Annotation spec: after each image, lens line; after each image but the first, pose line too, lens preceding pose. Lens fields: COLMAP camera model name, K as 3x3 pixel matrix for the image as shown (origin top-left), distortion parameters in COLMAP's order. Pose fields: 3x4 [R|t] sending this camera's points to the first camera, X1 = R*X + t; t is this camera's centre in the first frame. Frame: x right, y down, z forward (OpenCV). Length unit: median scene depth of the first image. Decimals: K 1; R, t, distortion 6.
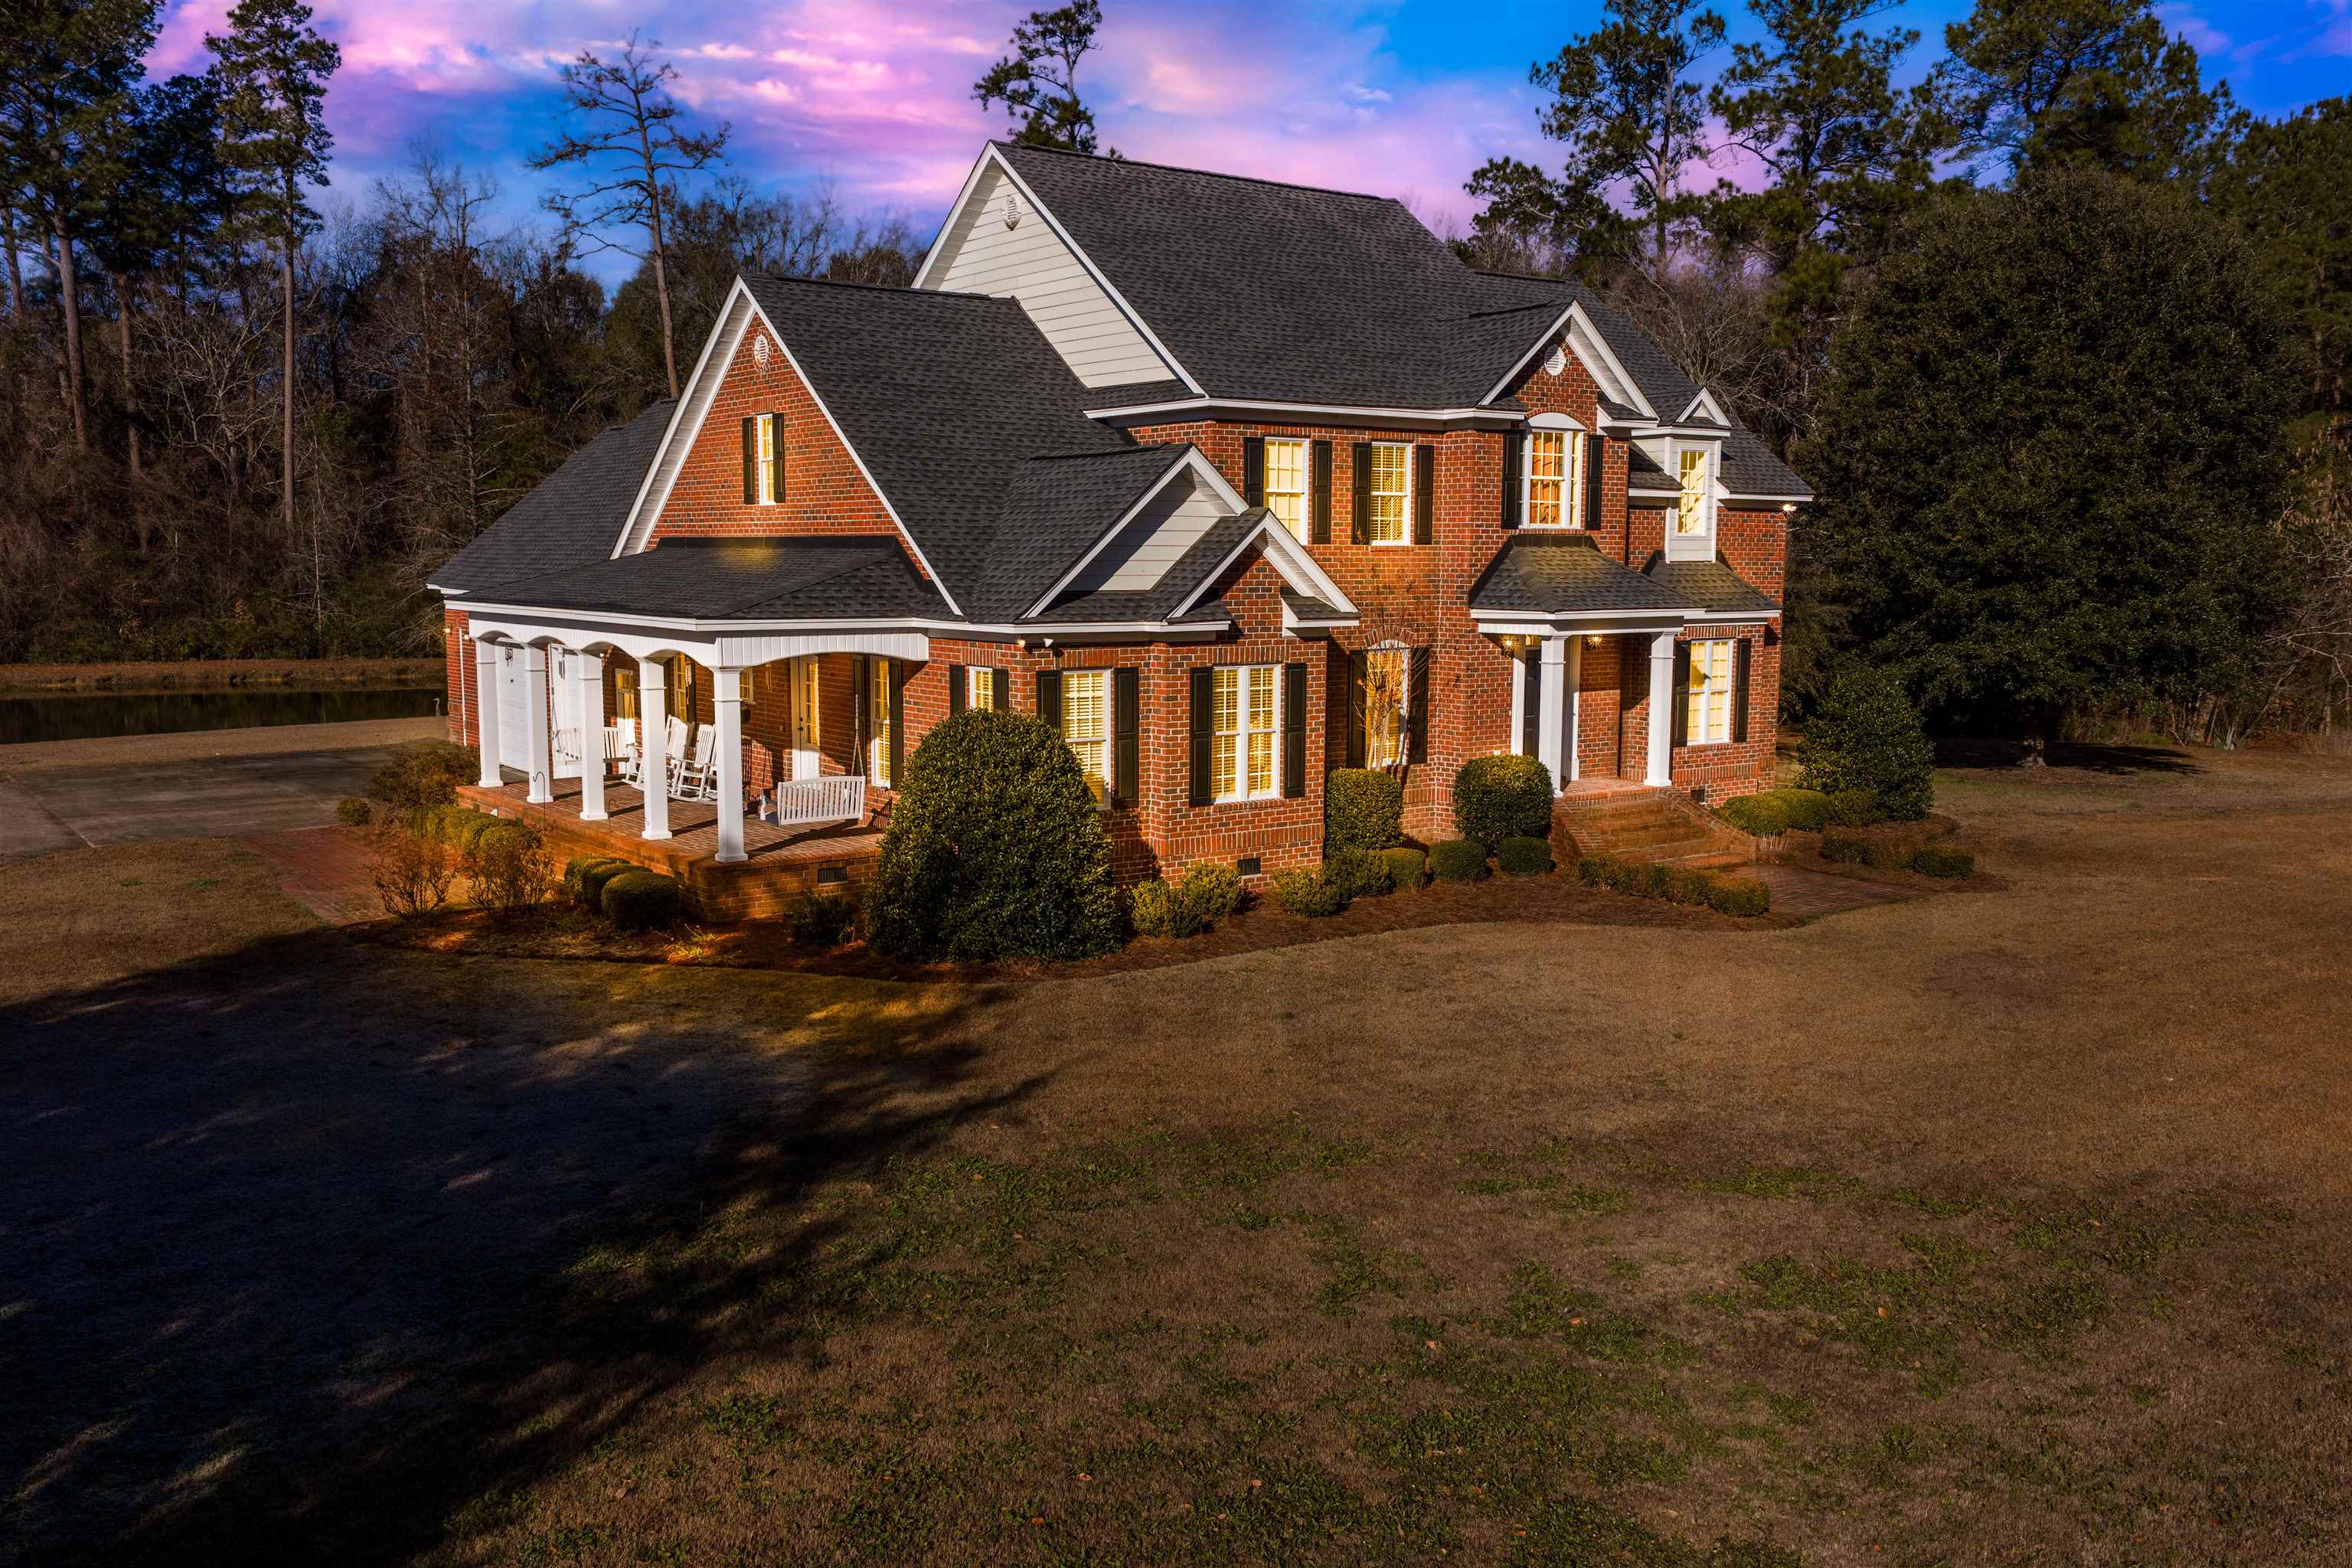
lens RADIAL K [[1962.2, 0, 1172.1], [0, 1962.2, 797.8], [0, 0, 1]] dist [-0.005799, -0.006481]
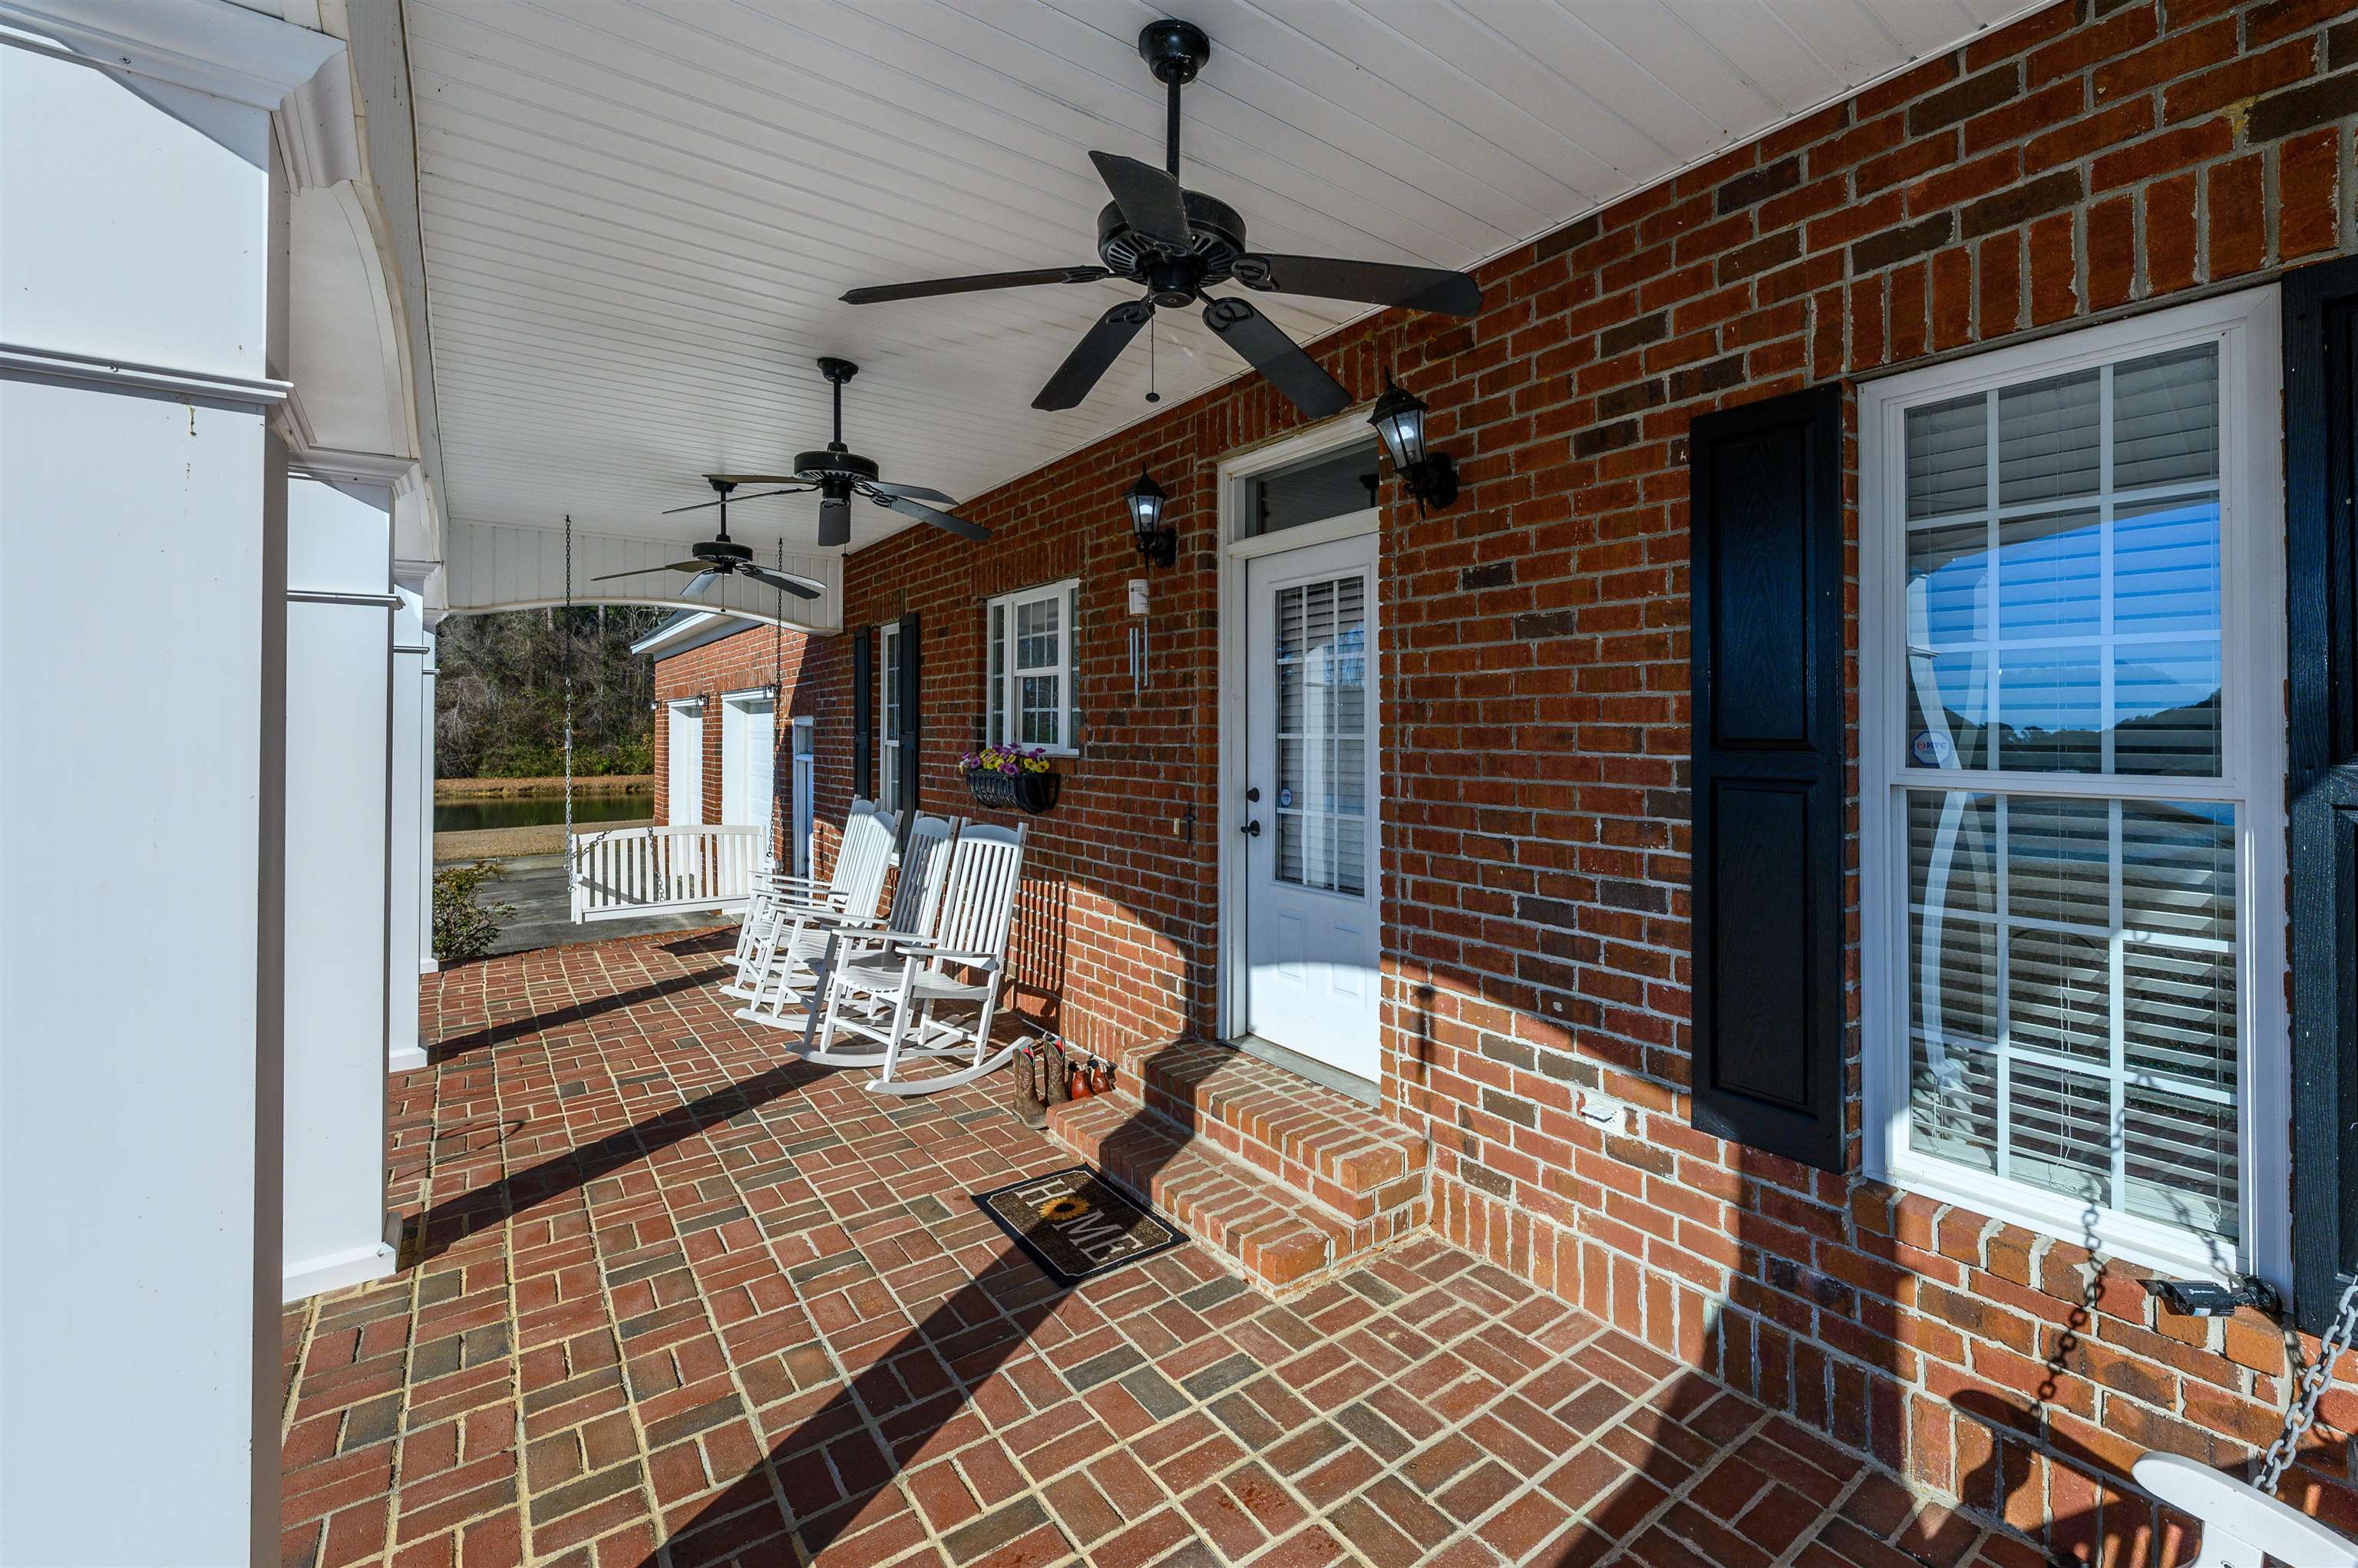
lens RADIAL K [[1024.6, 0, 1275.5], [0, 1024.6, 715.7], [0, 0, 1]] dist [-0.000002, 0.000049]
pose [[0.999197, -0.003928, 0.039875, -0.059137], [0.009313, 0.990697, -0.135765, -0.009781], [-0.038971, 0.136028, 0.989938, 0.262927]]
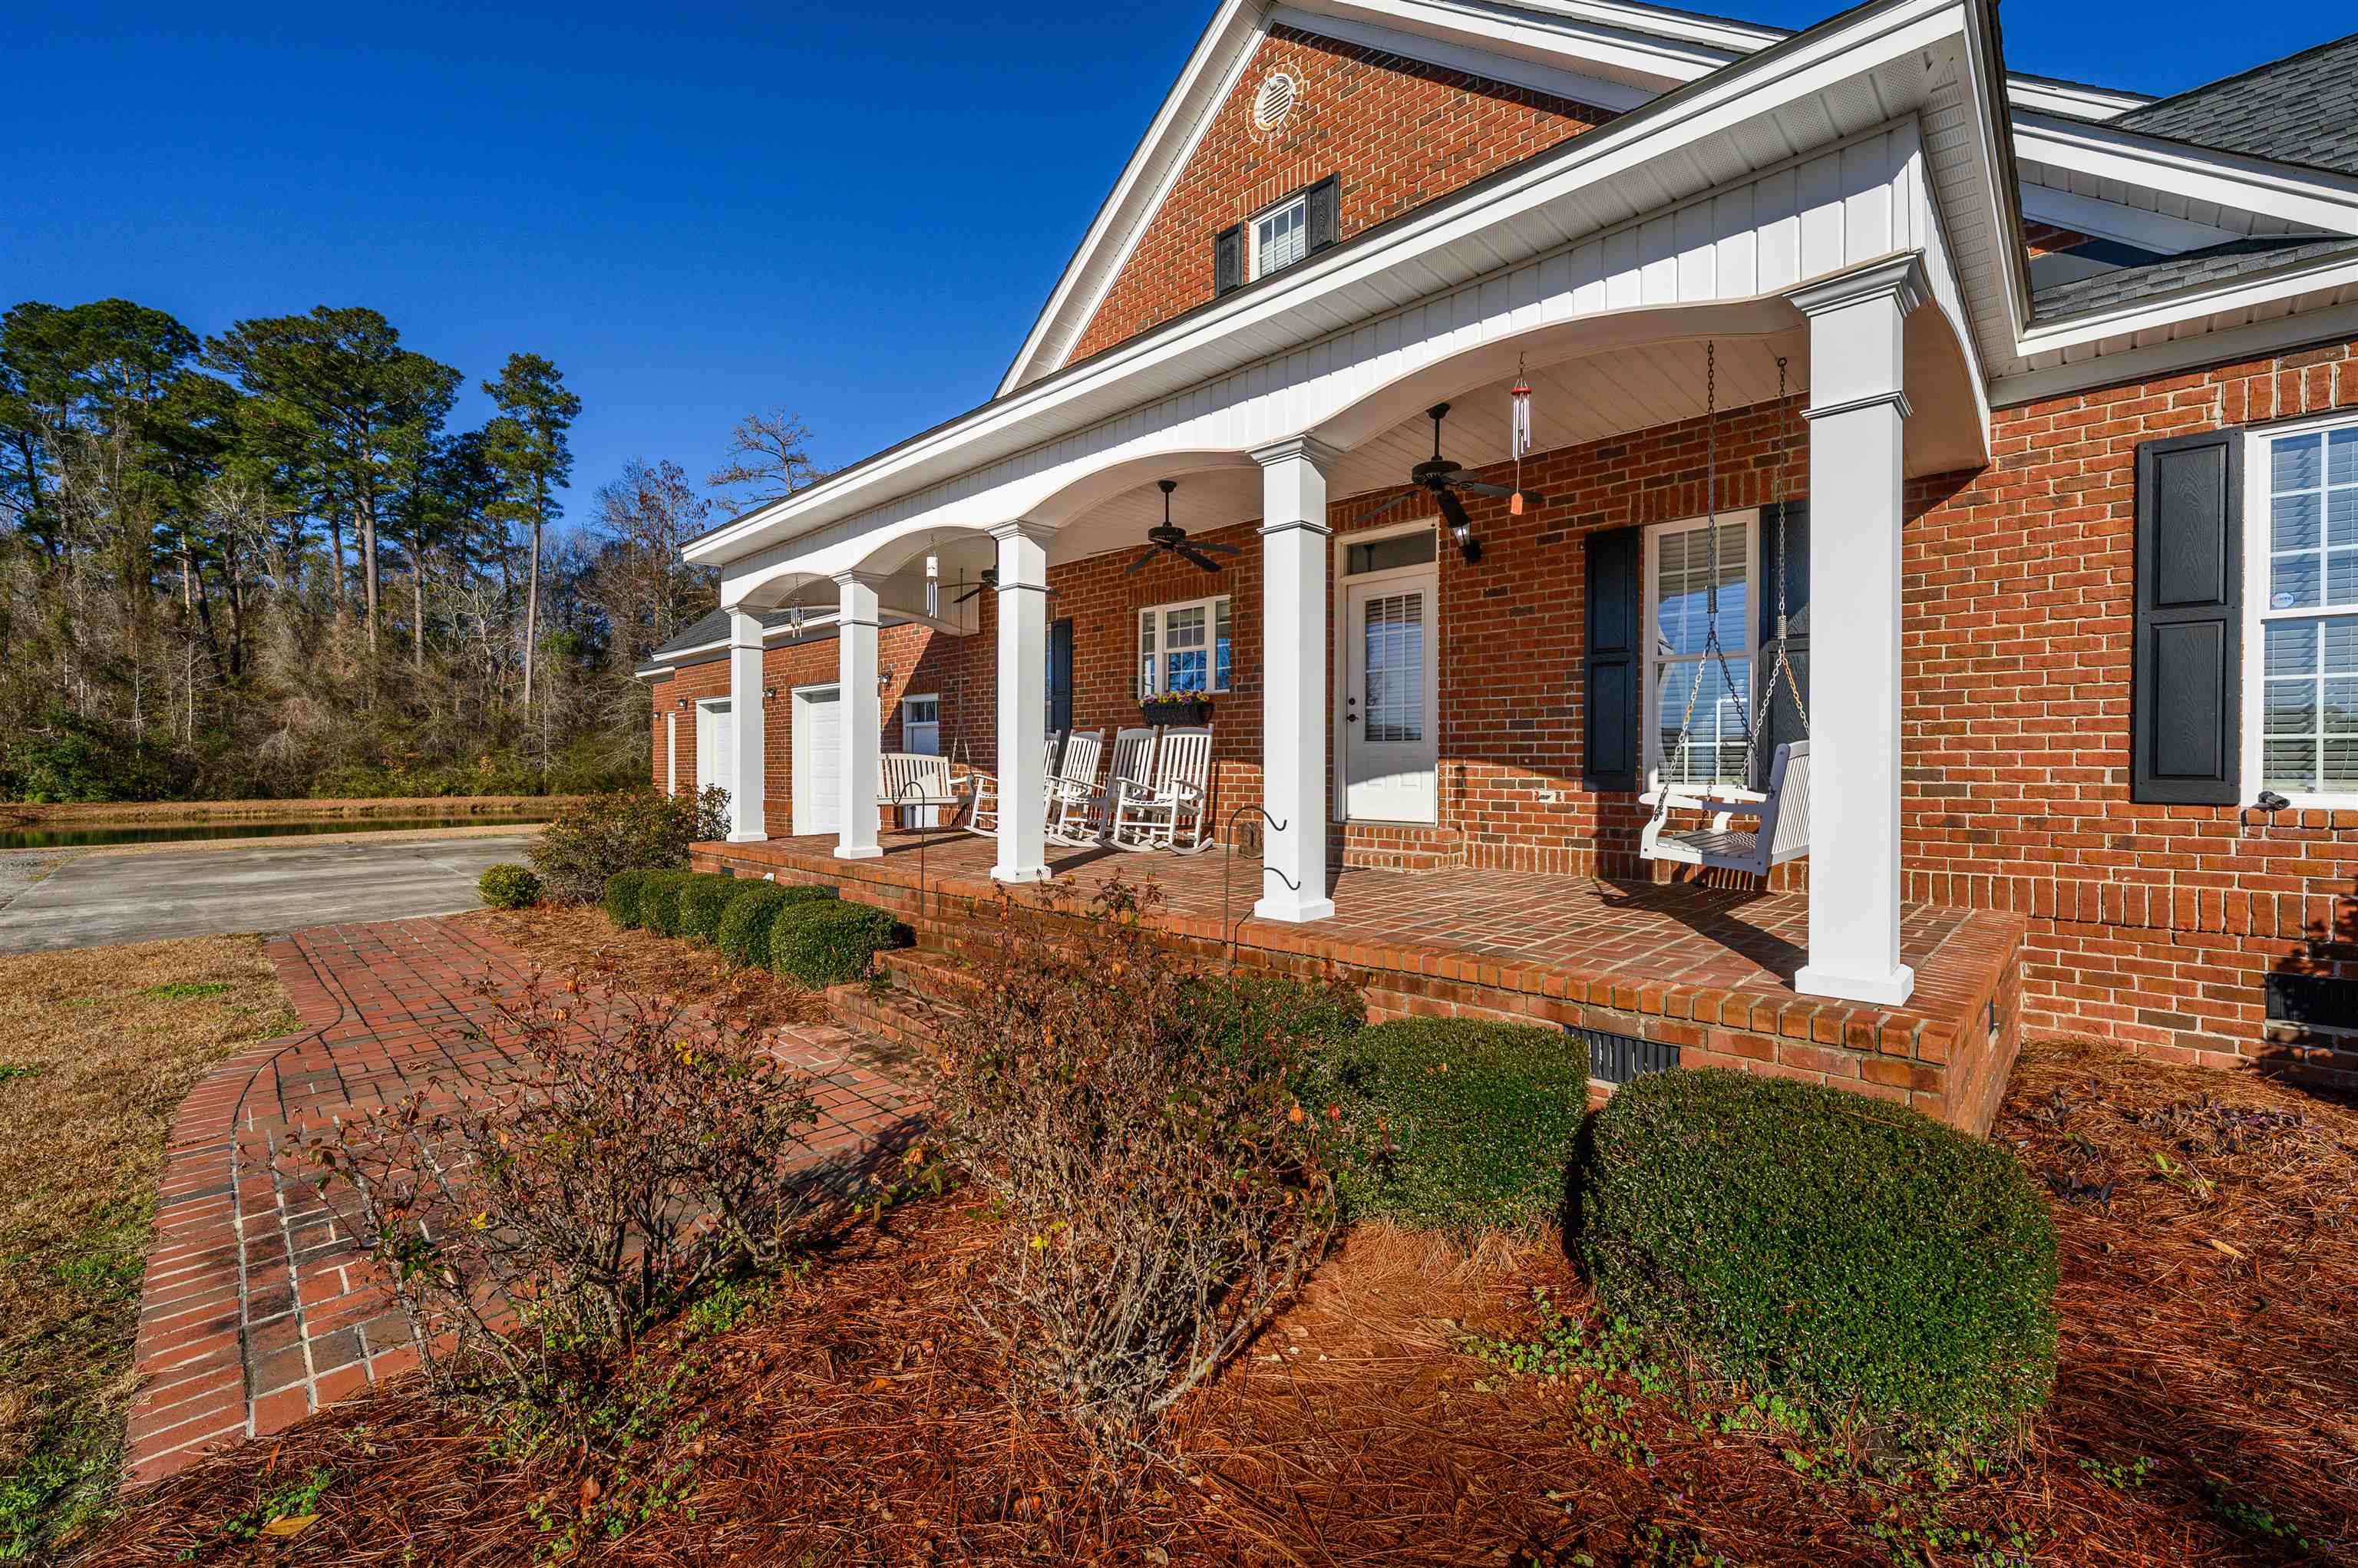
lens RADIAL K [[970.7, 0, 1188.8], [0, 970.7, 774.0], [0, 0, 1]] dist [-0.001724, -0.000066]
pose [[0.986176, -0.000694, 0.165702, -0.087453], [0.019938, 0.993222, -0.114507, 0.003832], [-0.164499, 0.116227, 0.979506, 0.225598]]
